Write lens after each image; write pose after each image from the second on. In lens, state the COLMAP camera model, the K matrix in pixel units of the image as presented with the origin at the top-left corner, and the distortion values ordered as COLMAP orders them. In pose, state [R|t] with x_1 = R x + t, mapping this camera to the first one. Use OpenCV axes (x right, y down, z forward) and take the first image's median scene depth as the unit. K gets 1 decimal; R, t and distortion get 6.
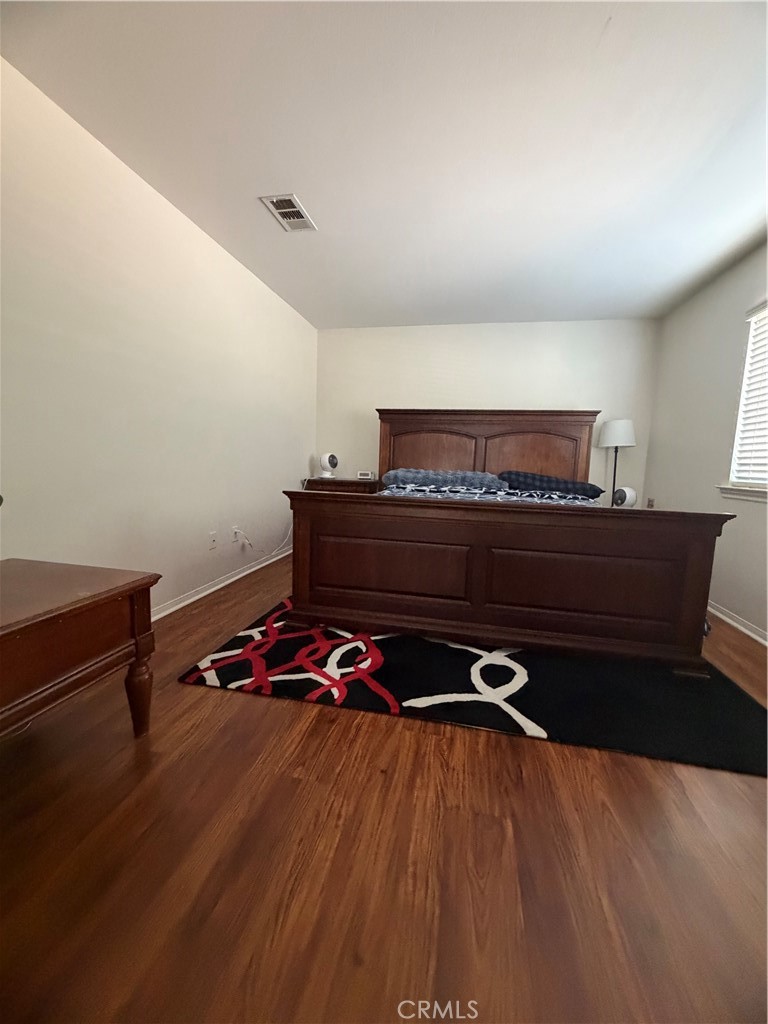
lens RADIAL K [[409.0, 0, 383.9], [0, 409.0, 509.0], [0, 0, 1]] dist [0.000091, 0.000413]
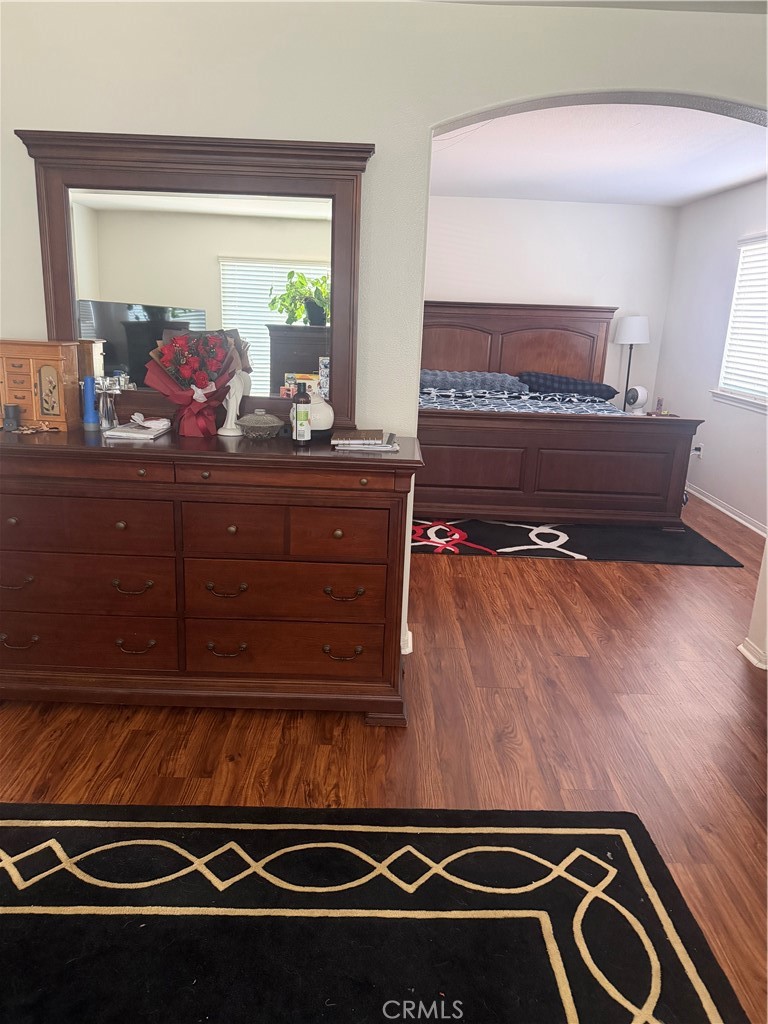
lens RADIAL K [[715.8, 0, 384.0], [0, 715.8, 512.0], [0, 0, 1]] dist [0.176673, -0.331516]
pose [[0.979320, -0.048880, 0.196325, -0.694751], [0.016390, 0.986354, 0.163819, -0.094214], [-0.201654, -0.157213, 0.966757, -1.176476]]
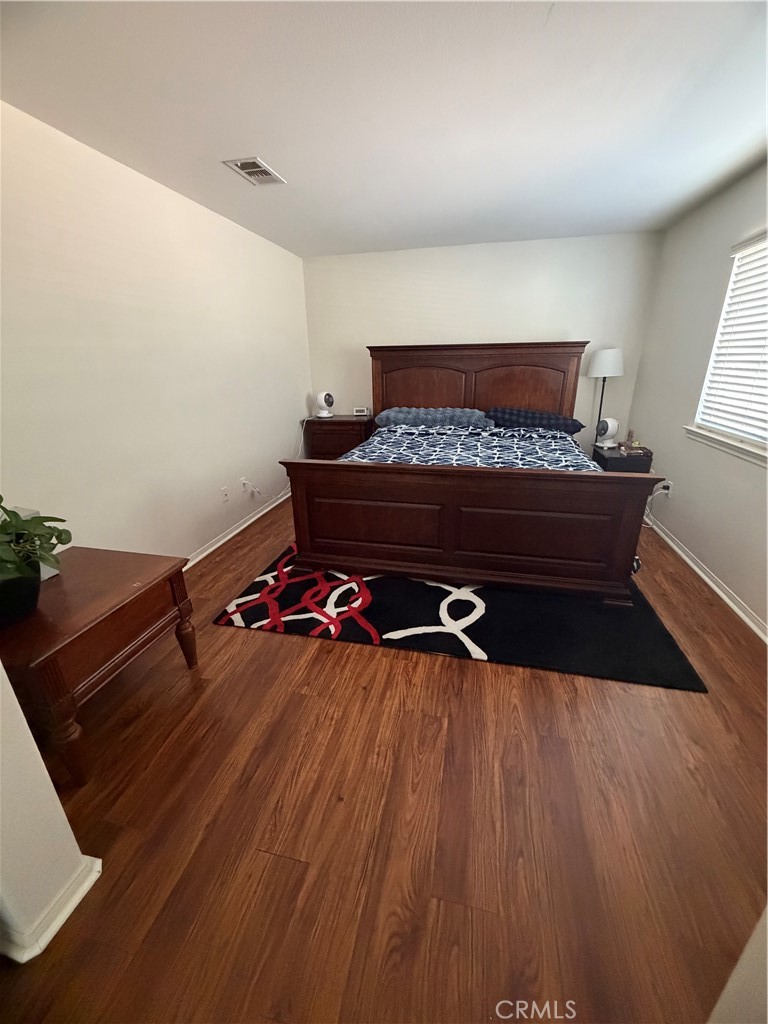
lens RADIAL K [[409.0, 0, 383.9], [0, 409.0, 509.0], [0, 0, 1]] dist [0.000091, 0.000413]
pose [[0.998531, -0.039806, -0.036754, 0.088383], [0.047329, 0.971049, 0.234146, -0.179809], [0.026369, -0.235542, 0.971506, -0.143937]]
